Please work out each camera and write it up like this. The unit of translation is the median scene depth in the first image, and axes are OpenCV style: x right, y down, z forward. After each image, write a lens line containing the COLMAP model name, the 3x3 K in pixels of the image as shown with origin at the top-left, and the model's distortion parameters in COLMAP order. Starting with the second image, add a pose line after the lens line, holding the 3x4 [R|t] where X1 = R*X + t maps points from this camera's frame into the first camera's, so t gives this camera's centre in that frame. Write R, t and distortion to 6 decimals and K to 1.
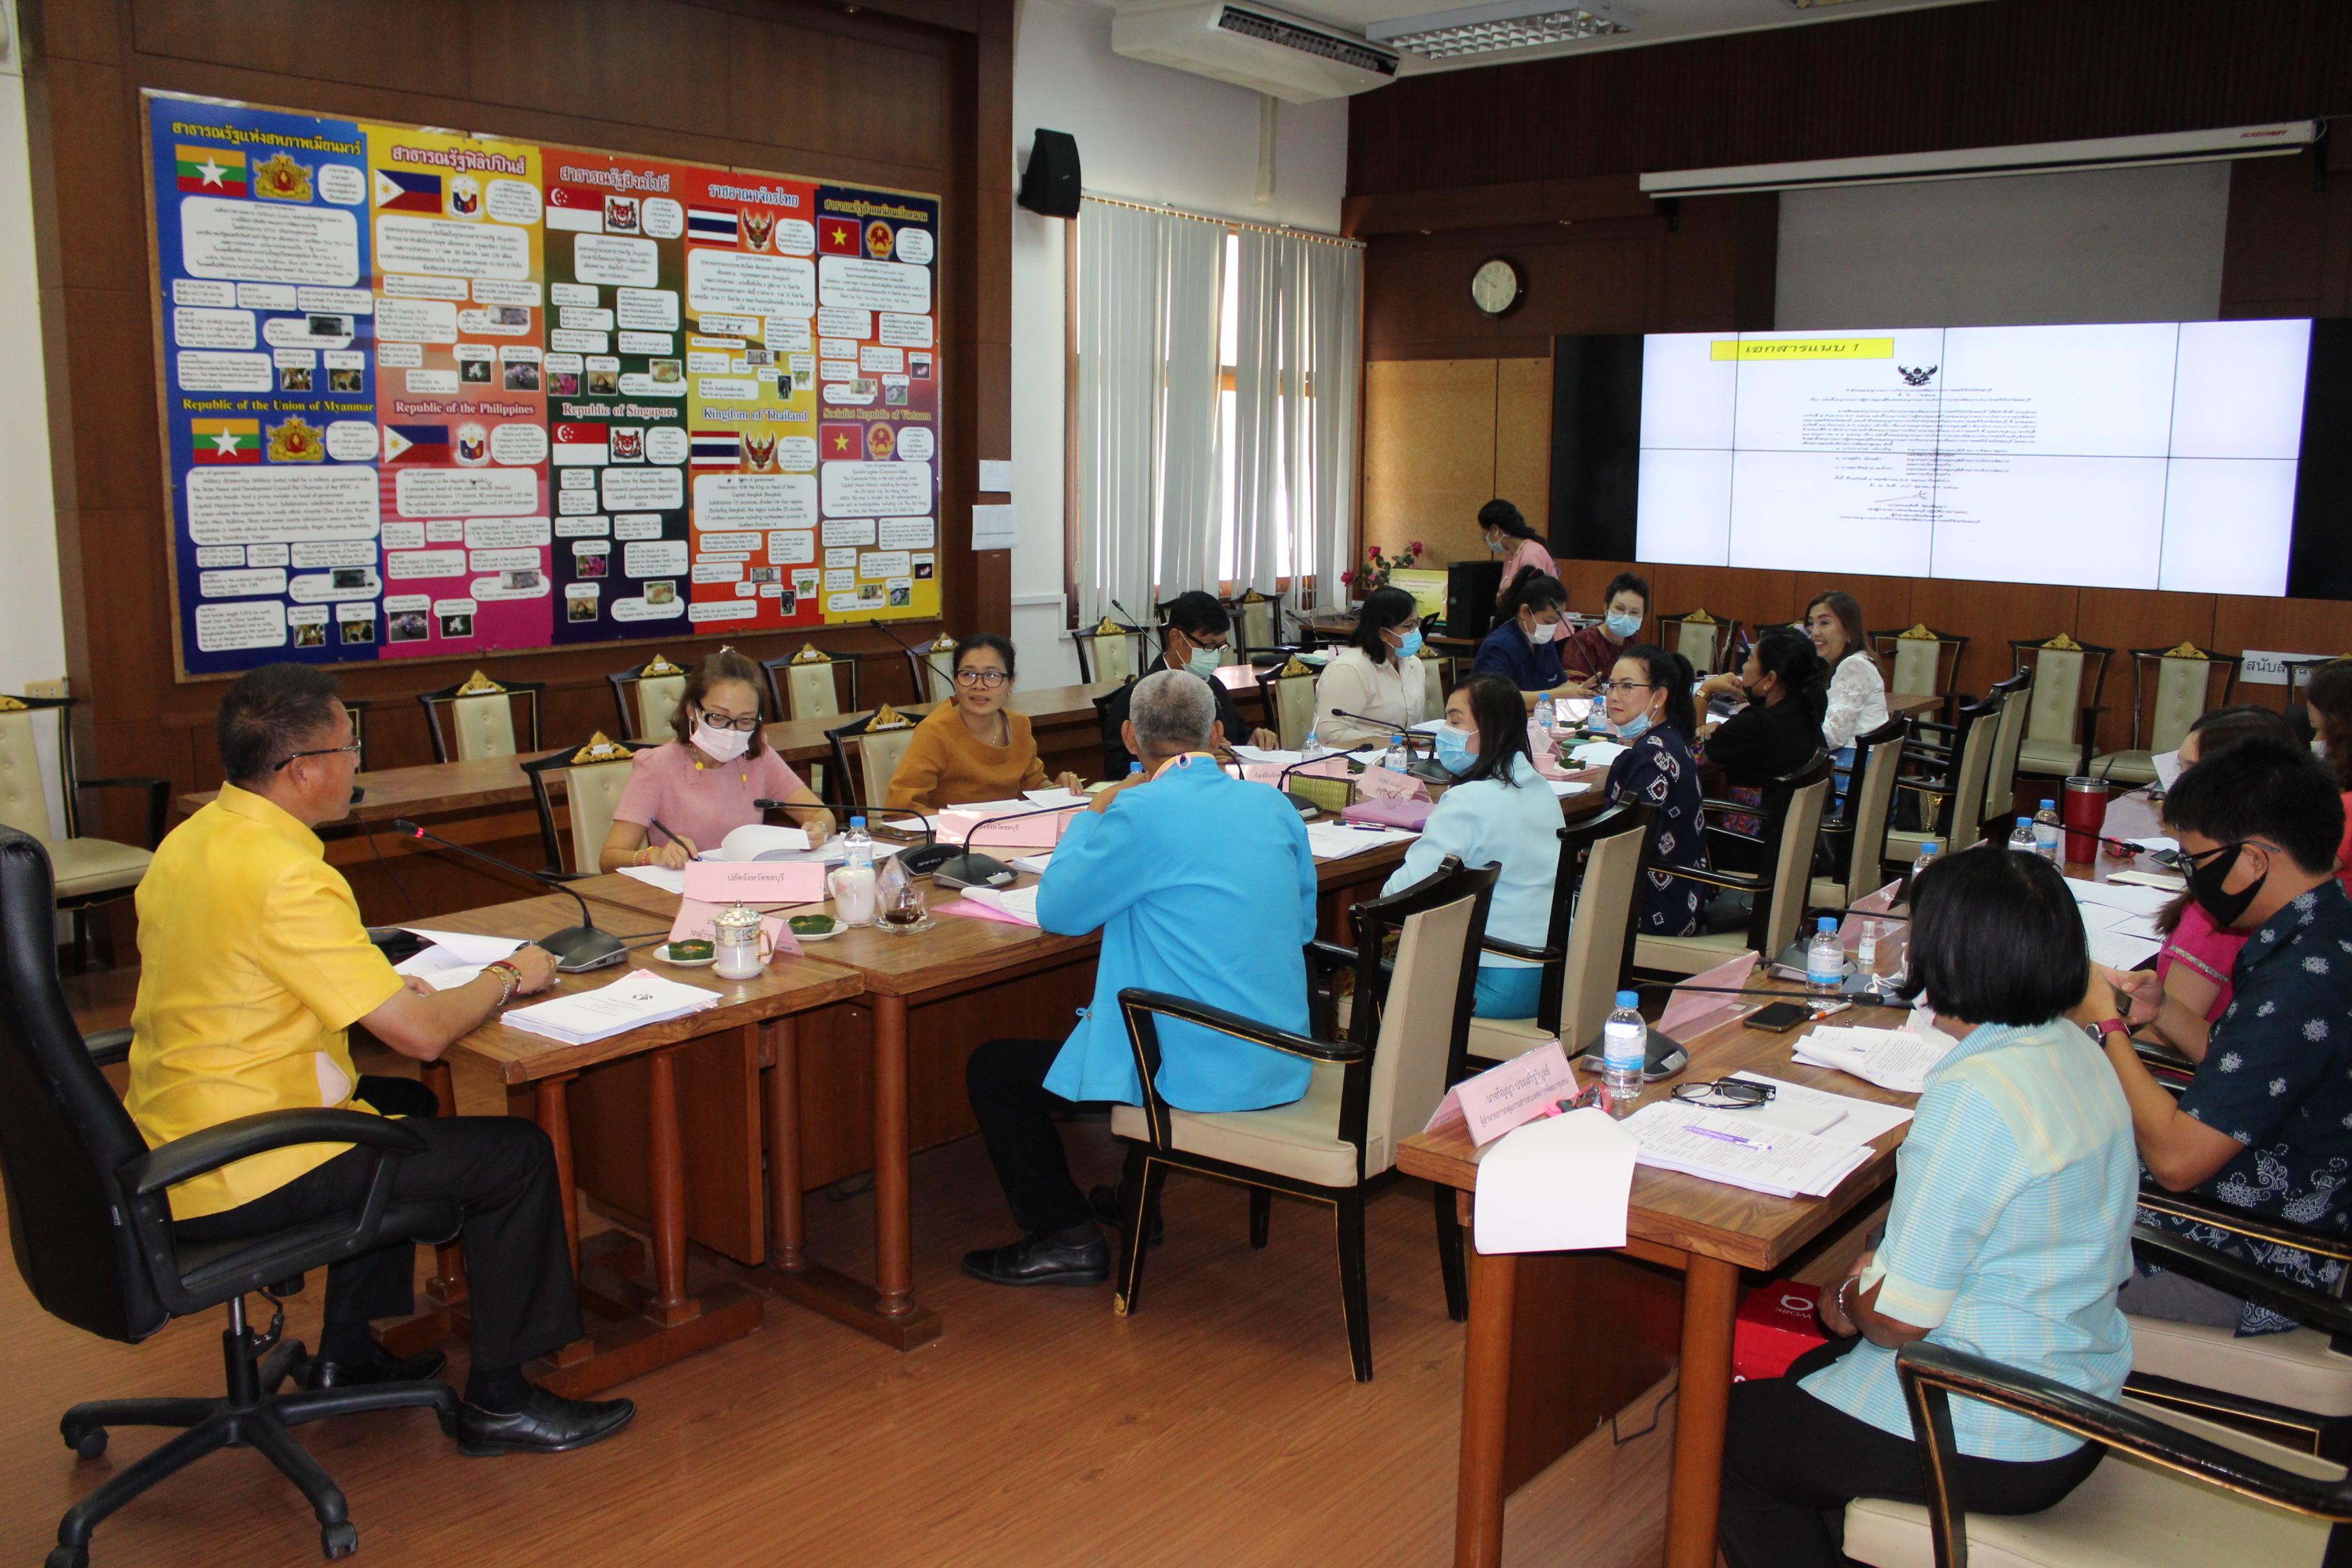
lens RADIAL K [[1946.1, 0, 1176.0], [0, 1946.1, 784.0], [0, 0, 1]] dist [-0.168973, 0.152310]
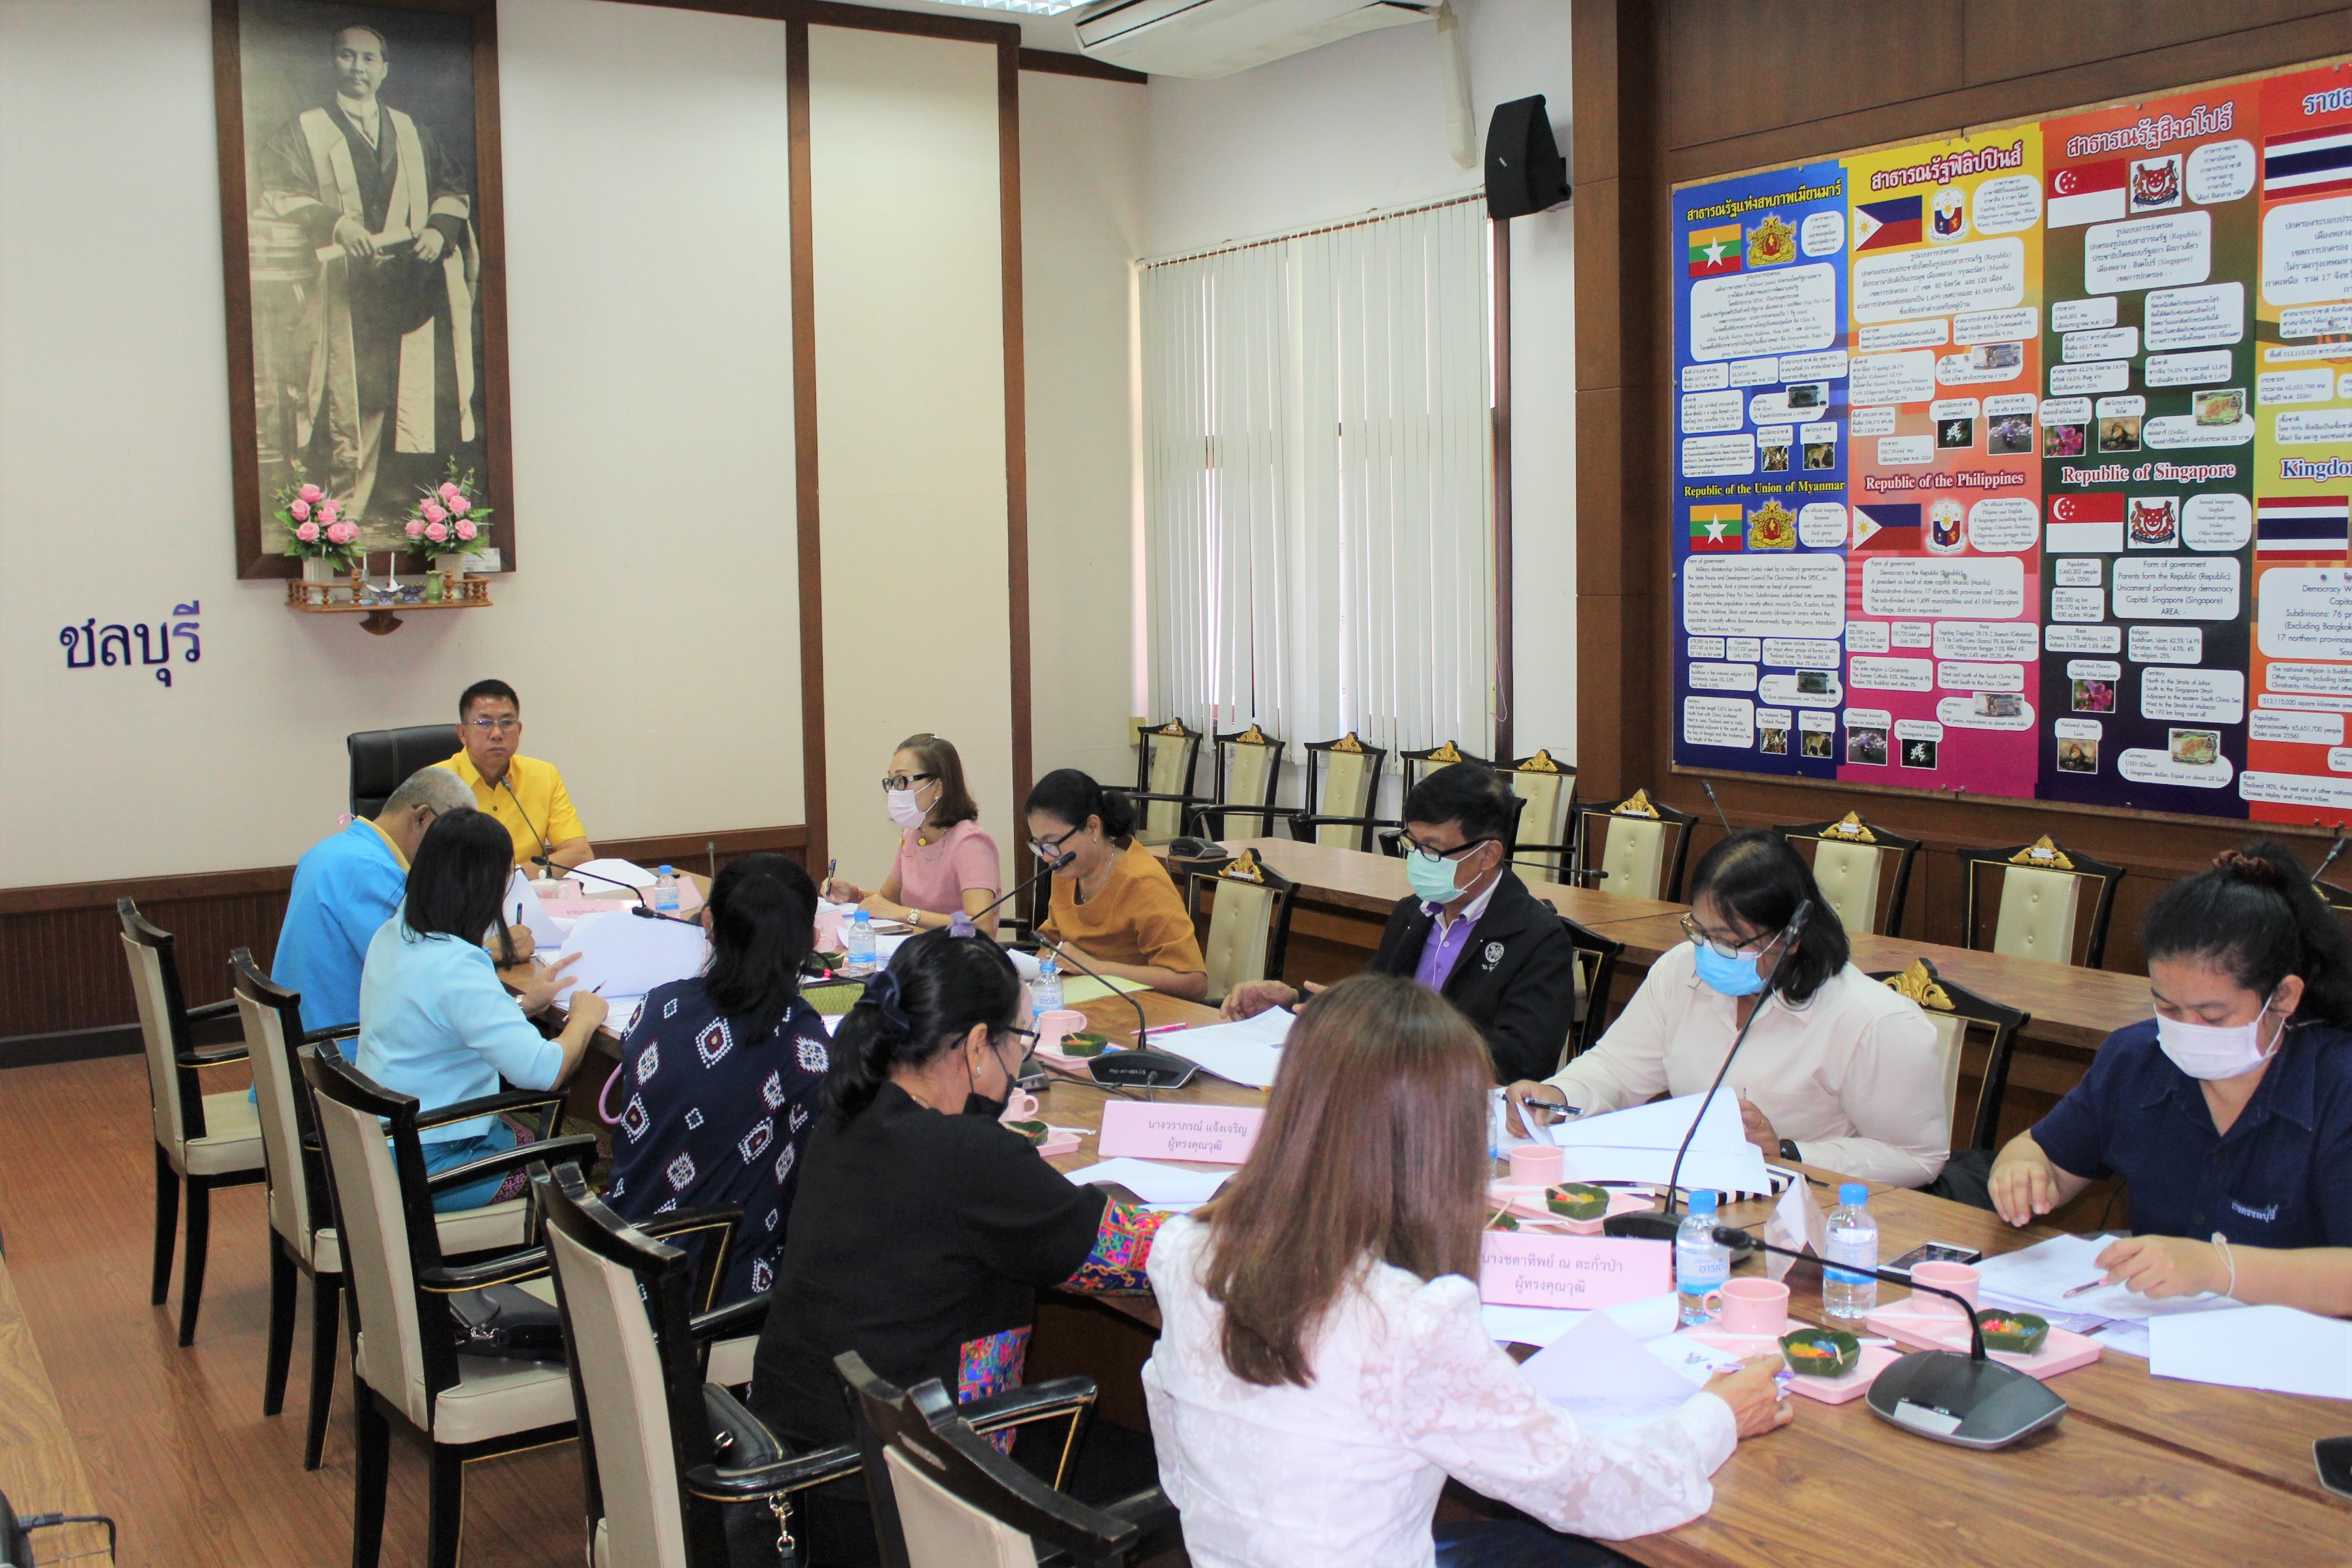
lens RADIAL K [[2354.2, 0, 1175.8], [0, 2354.2, 755.6], [0, 0, 1]] dist [-0.119896, 0.135186]
pose [[-0.309041, 0.075363, -0.948058, 0.644181], [-0.143052, 0.981831, 0.124679, -0.159982], [0.940228, 0.174152, -0.292646, 0.997202]]
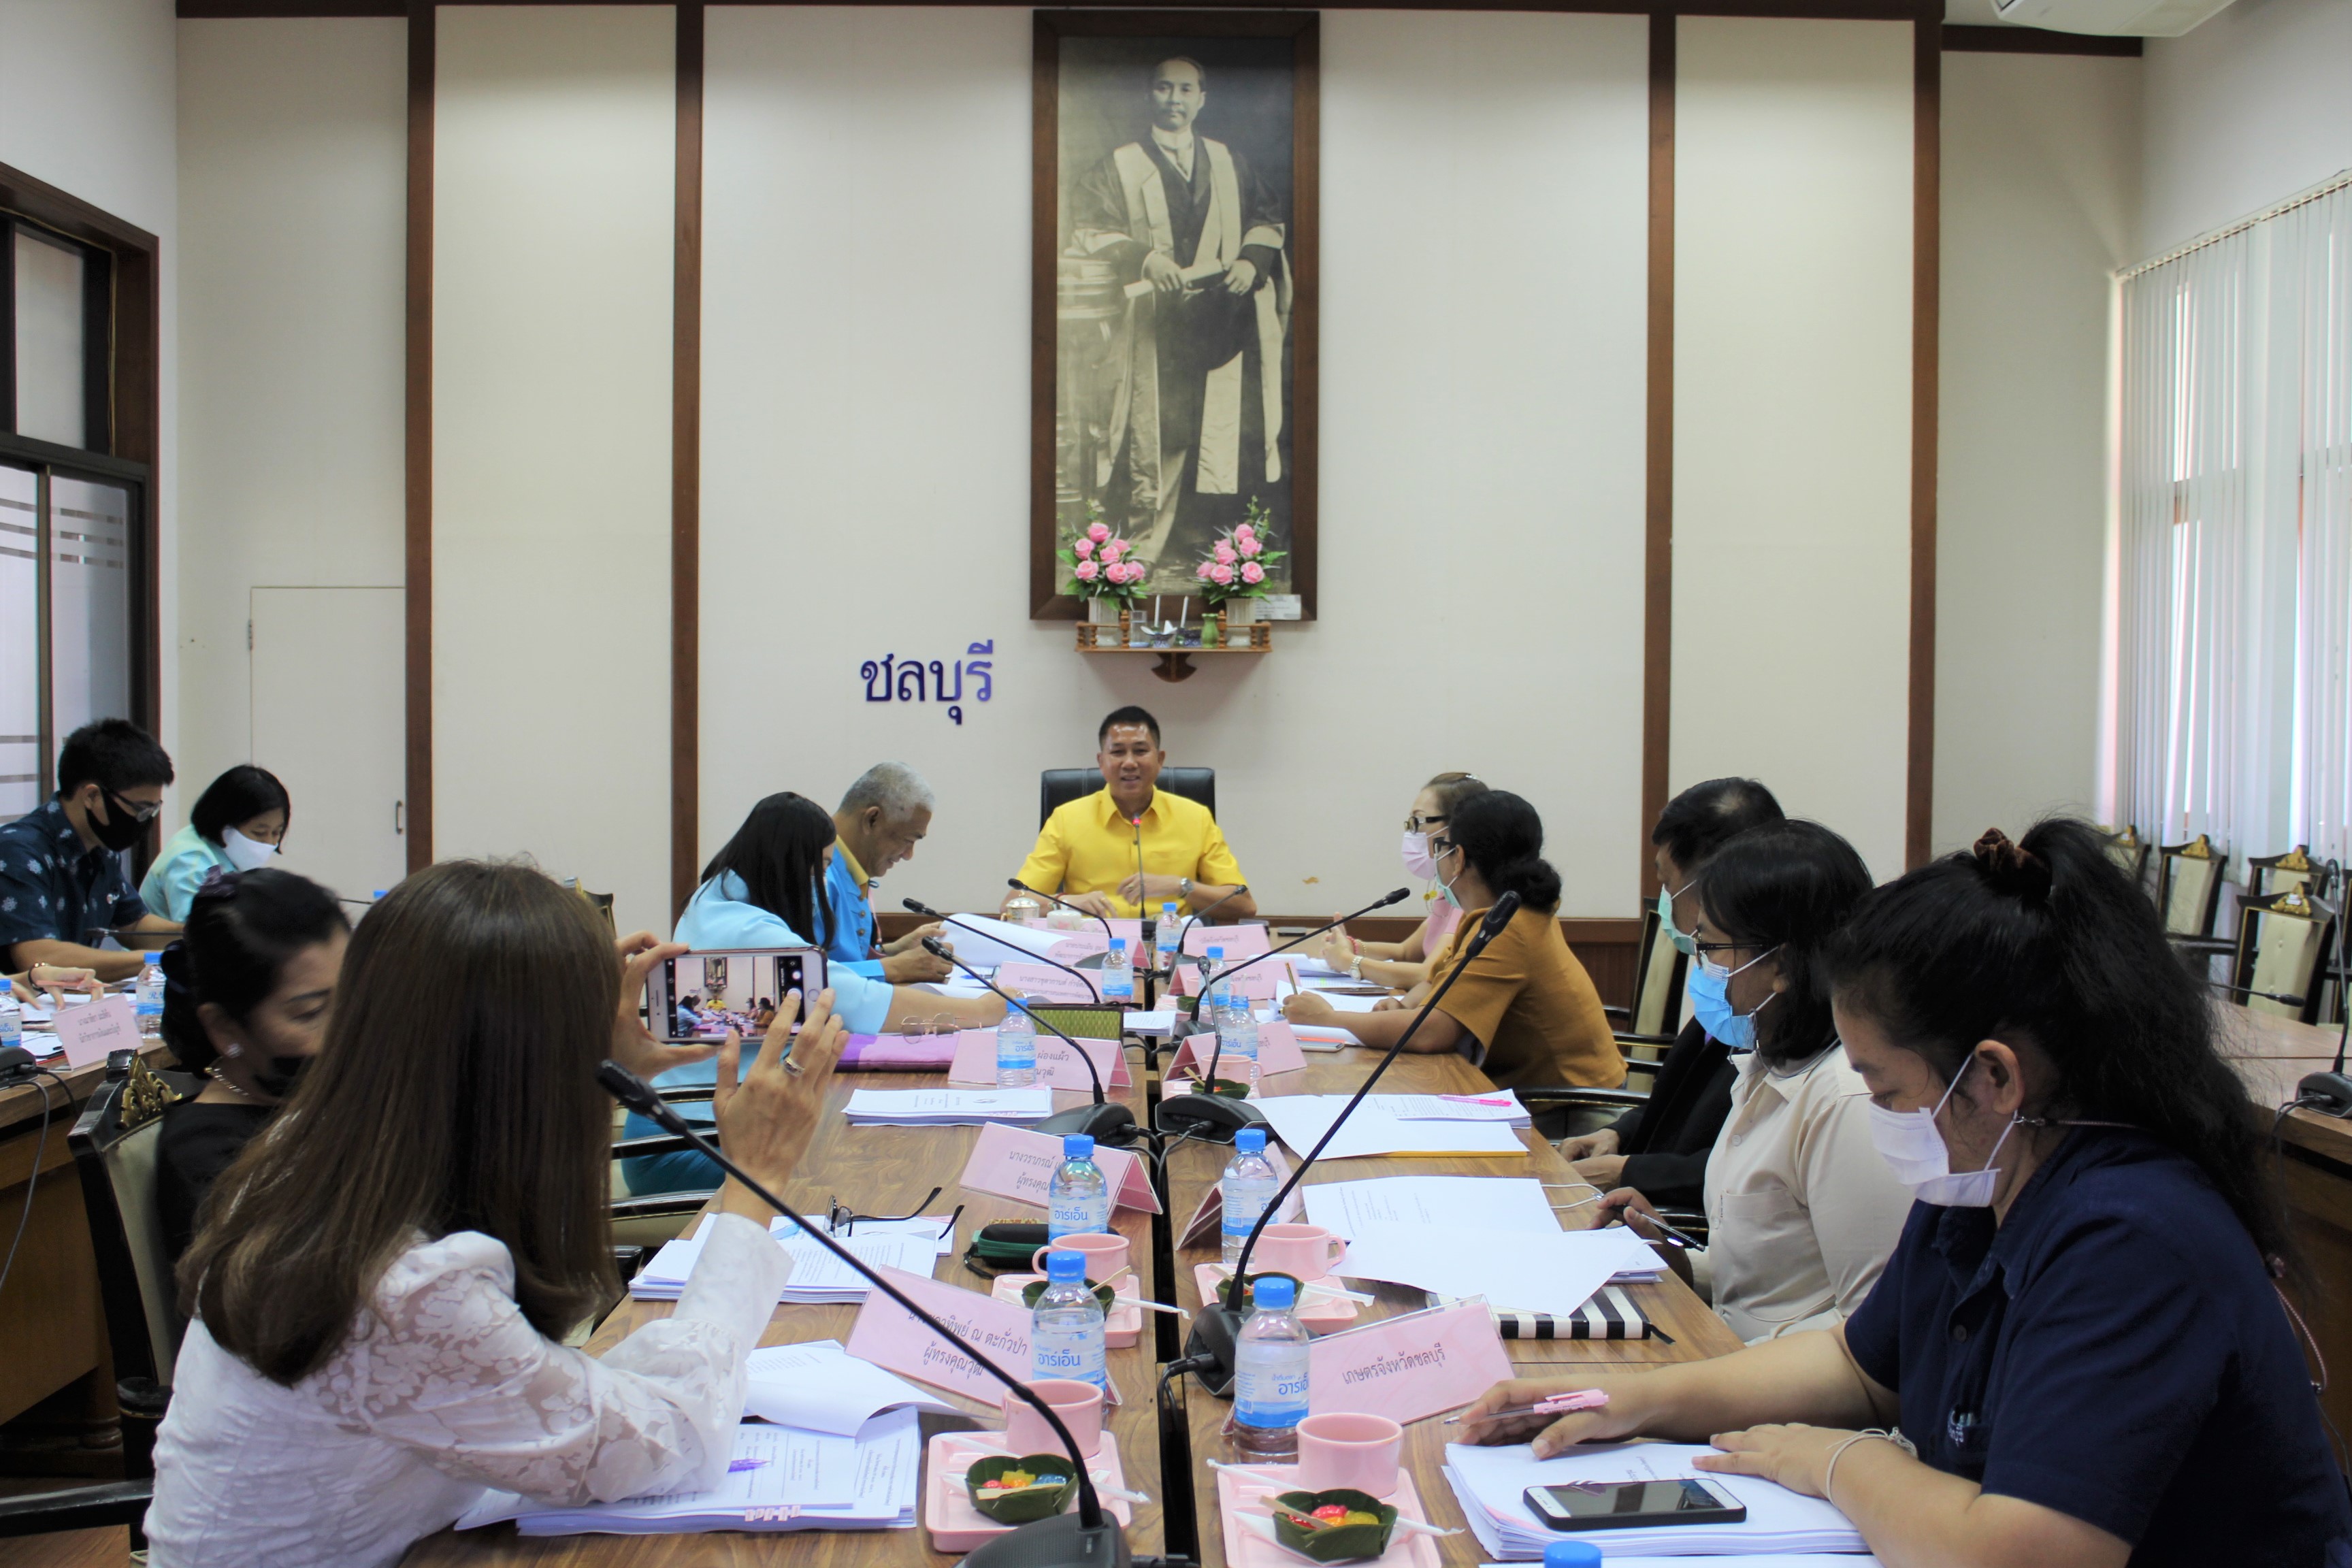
lens RADIAL K [[2485.9, 0, 1176.0], [0, 2485.9, 784.0], [0, 0, 1]] dist [-0.125659, 0.170748]
pose [[-0.764996, 0.003978, -0.644023, 0.422260], [-0.122015, 0.980976, 0.150993, -0.149536], [0.632371, 0.194090, -0.749957, 1.182022]]
